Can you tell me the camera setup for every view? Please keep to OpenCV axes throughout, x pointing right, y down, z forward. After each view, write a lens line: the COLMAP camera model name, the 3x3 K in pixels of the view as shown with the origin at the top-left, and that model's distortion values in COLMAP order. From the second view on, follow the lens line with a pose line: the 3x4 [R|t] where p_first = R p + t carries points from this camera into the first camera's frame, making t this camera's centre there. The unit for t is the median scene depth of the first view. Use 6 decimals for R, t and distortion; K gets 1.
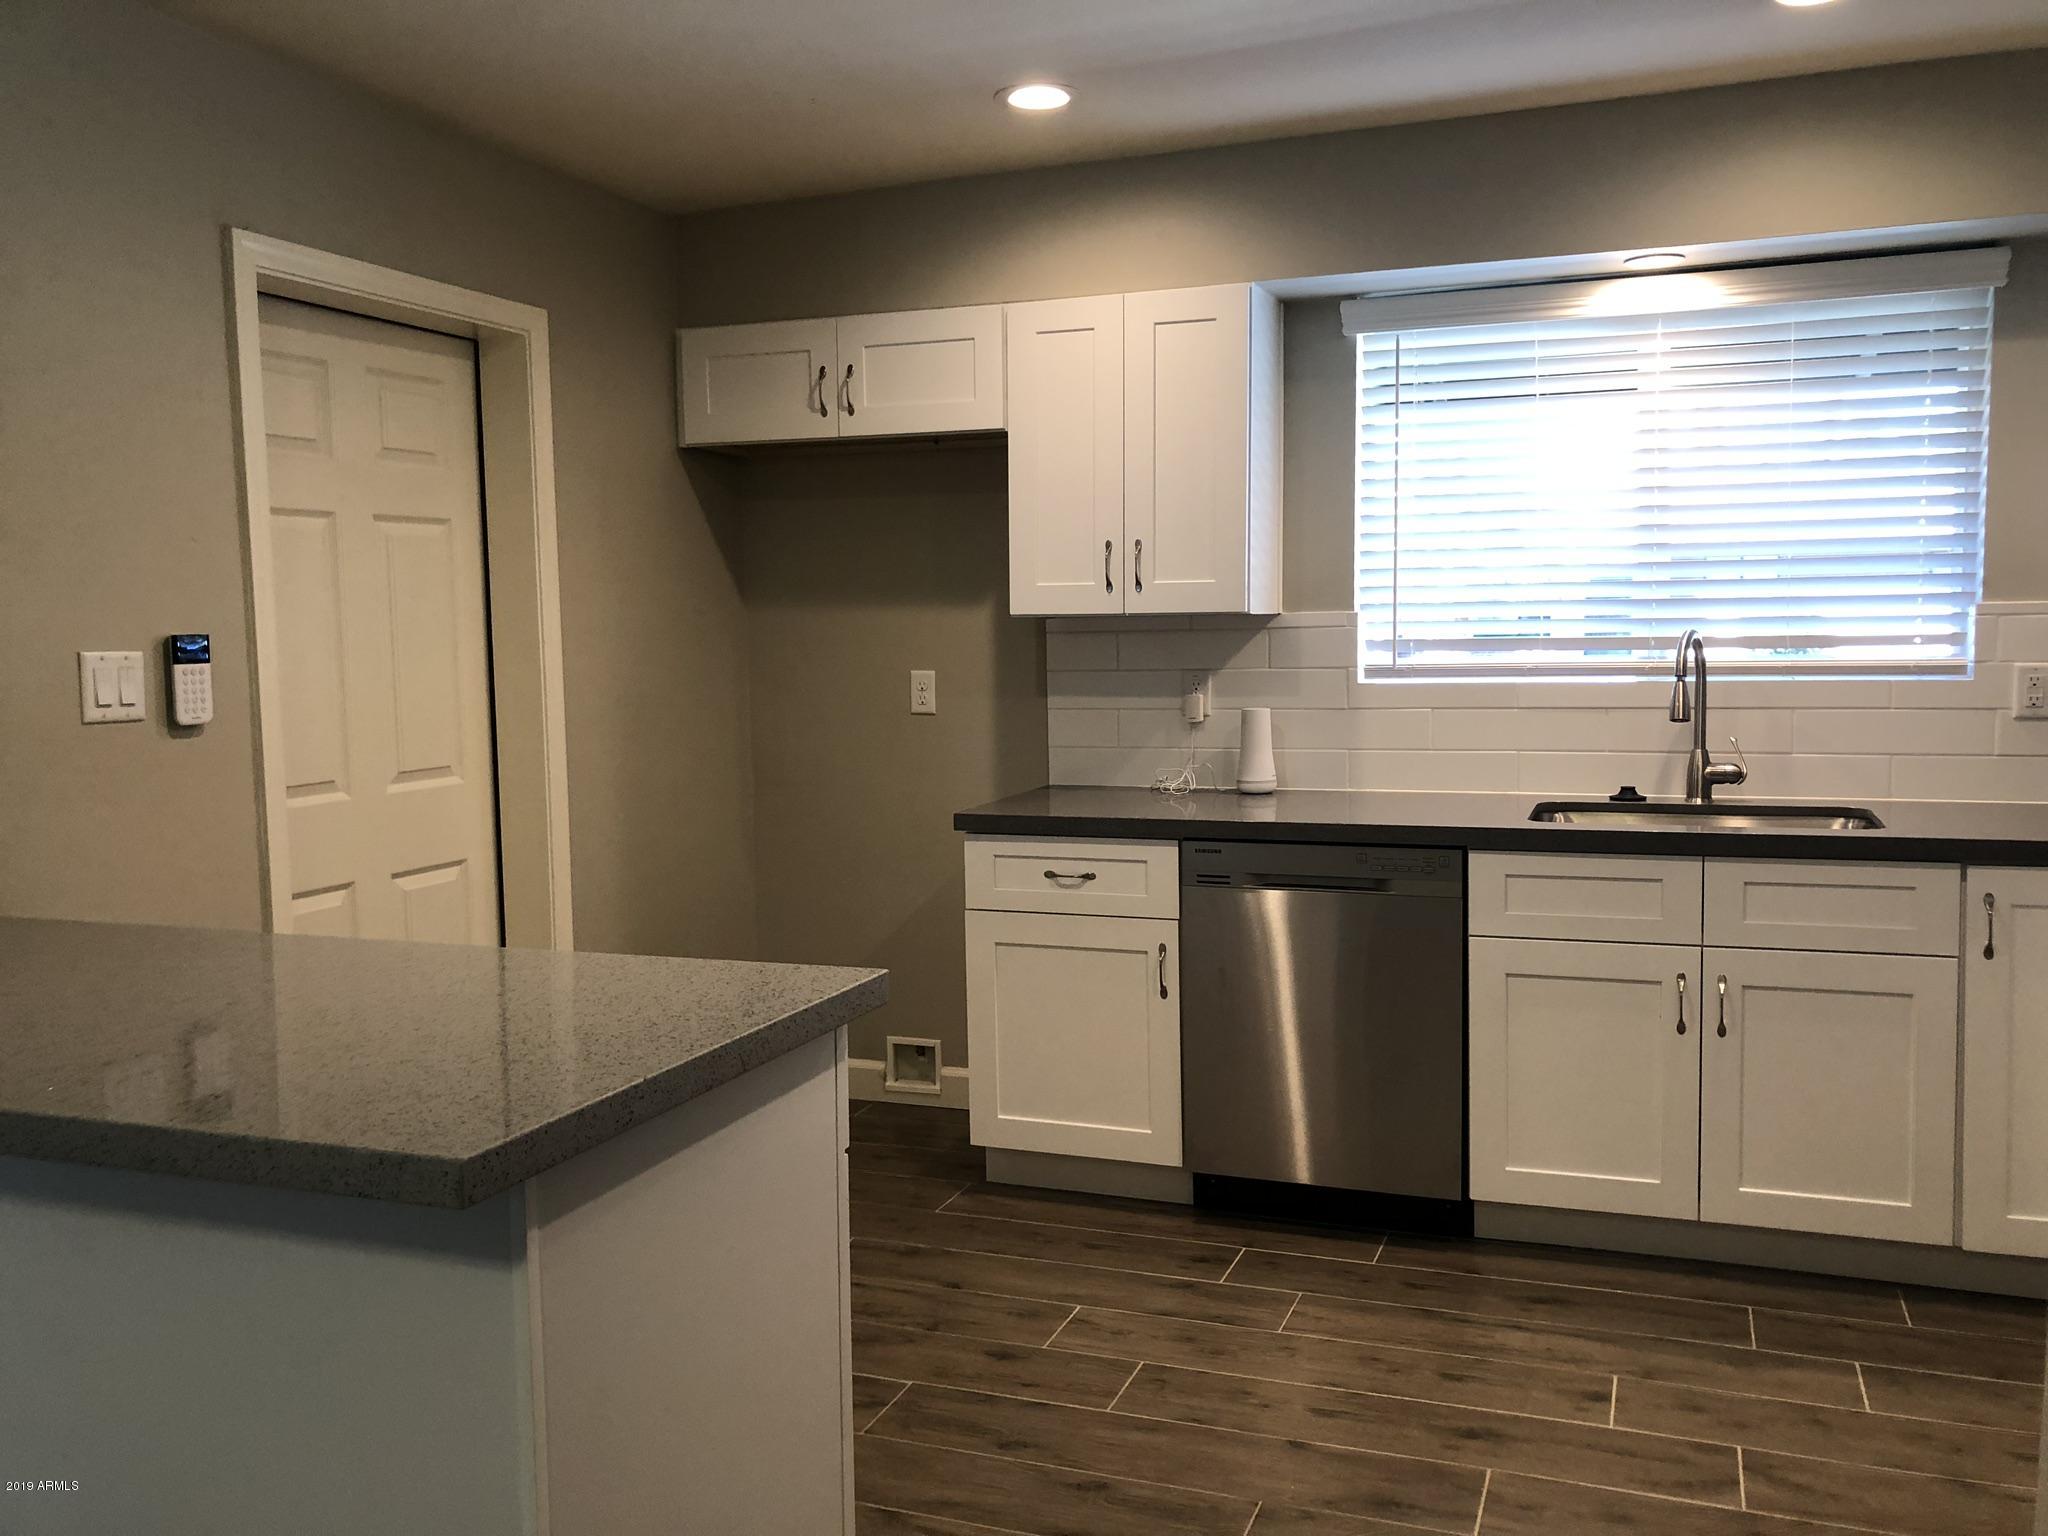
lens RADIAL K [[1661.9, 0, 1010.8], [0, 1661.9, 765.2], [0, 0, 1]] dist [-0.003972, -0.030590]
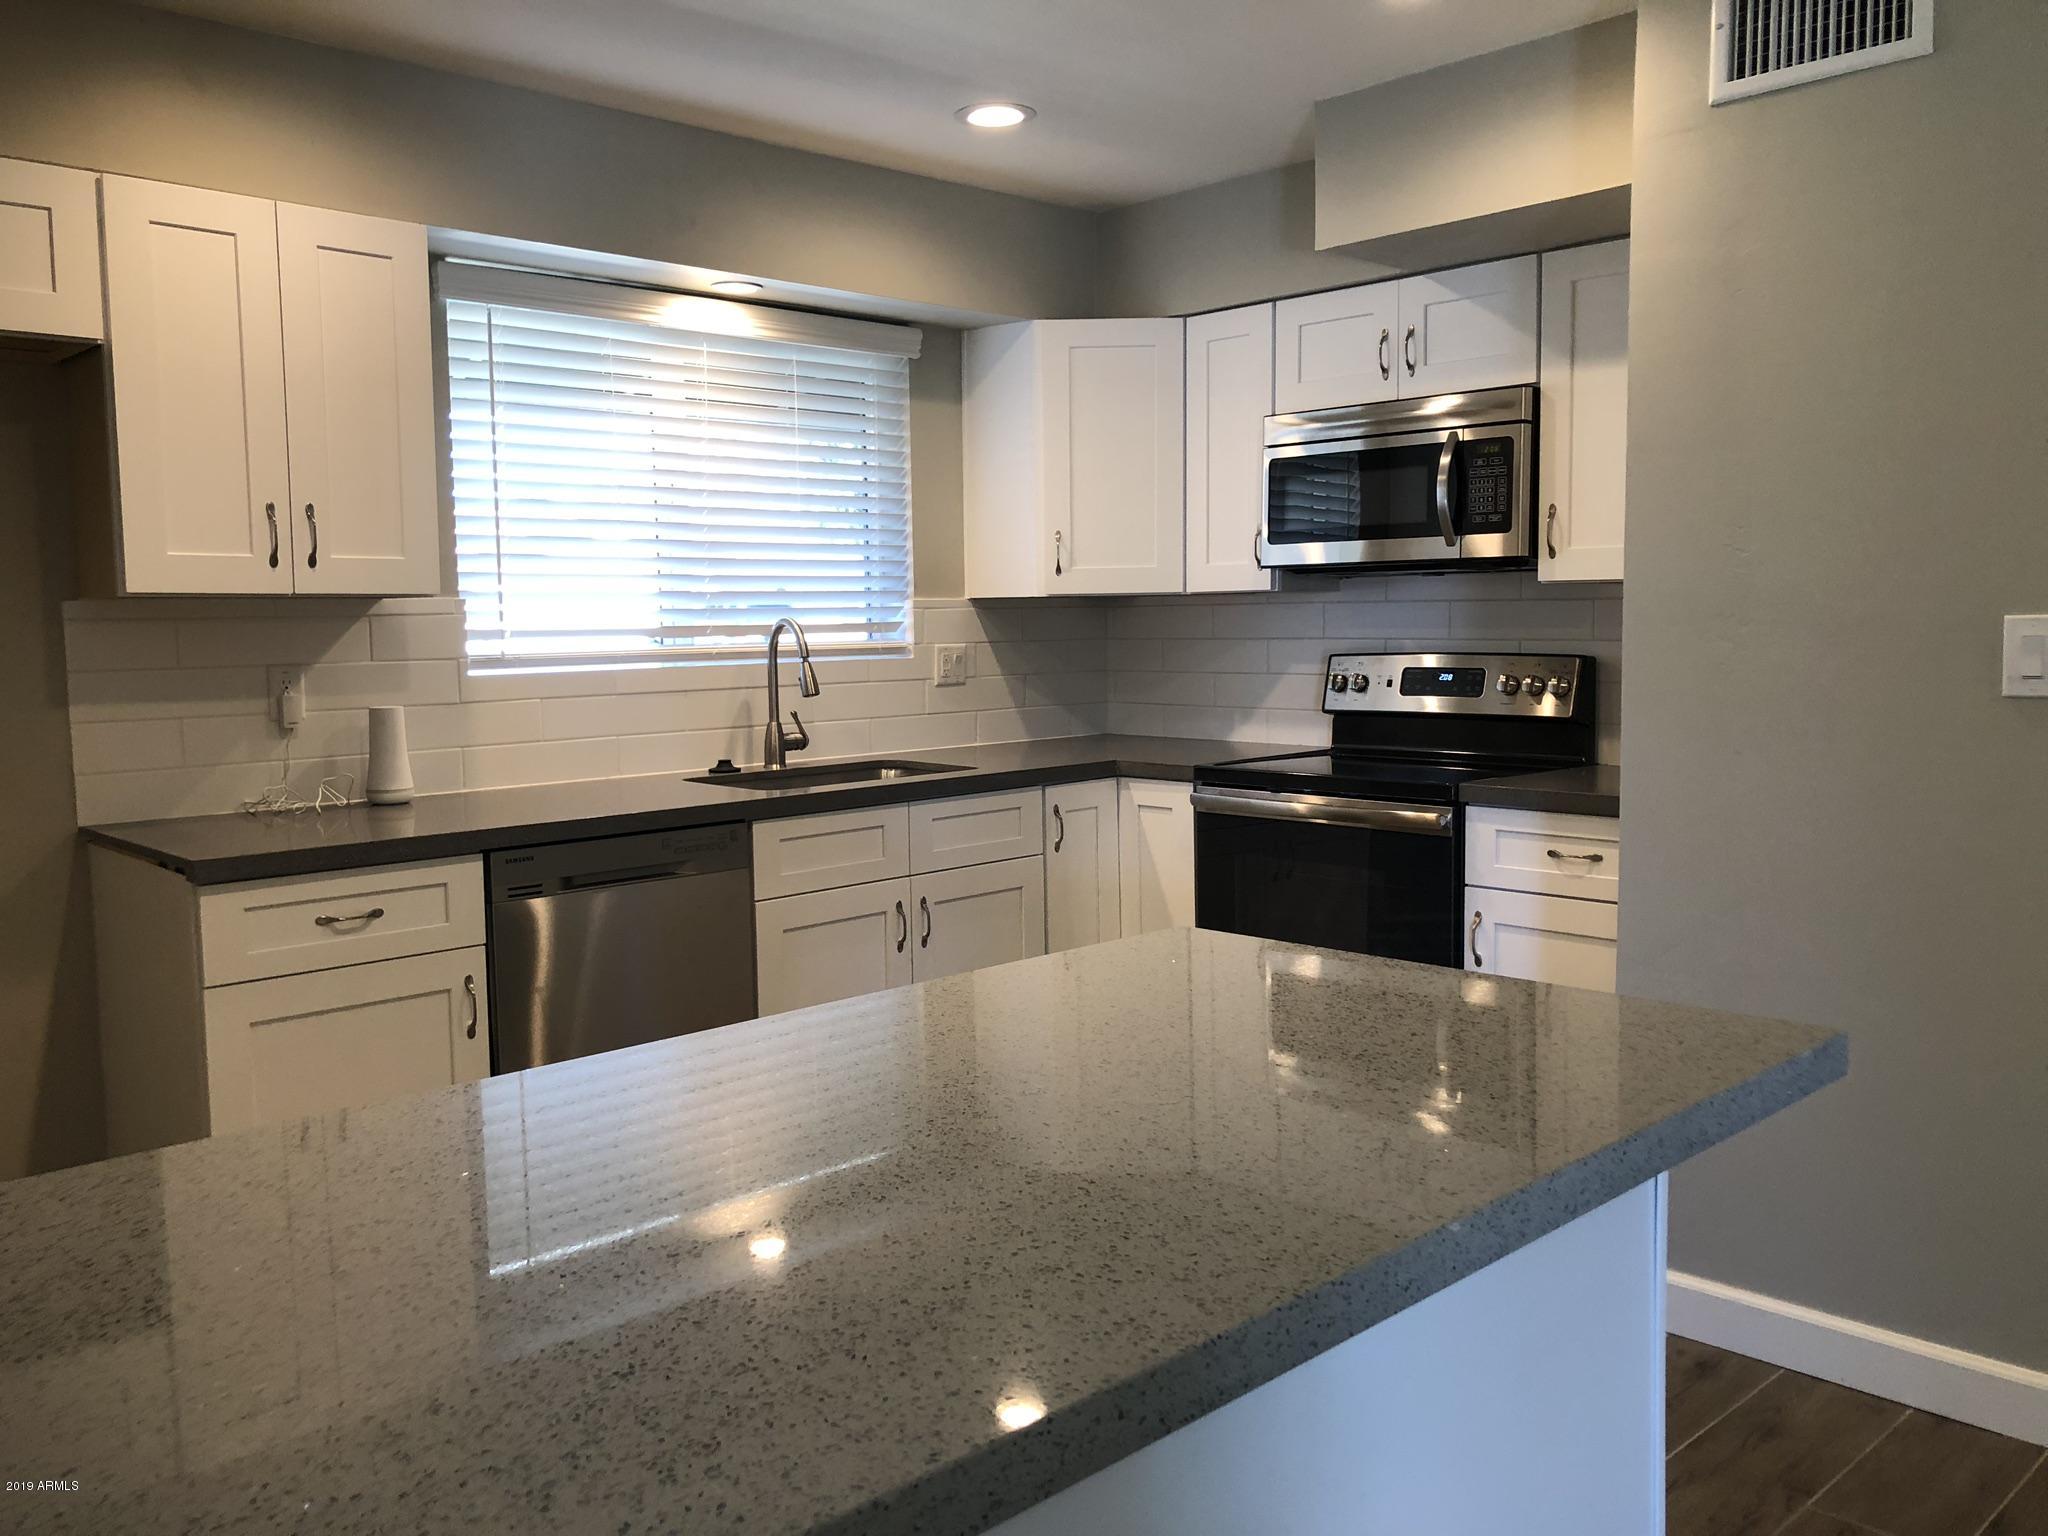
lens RADIAL K [[1661.9, 0, 1013.5], [0, 1661.9, 766.3], [0, 0, 1]] dist [-0.003972, -0.030590]
pose [[0.409067, -0.071065, 0.909733, -0.560472], [0.084213, 0.995648, 0.039909, -0.011039], [-0.908610, 0.060286, 0.413271, 0.372406]]
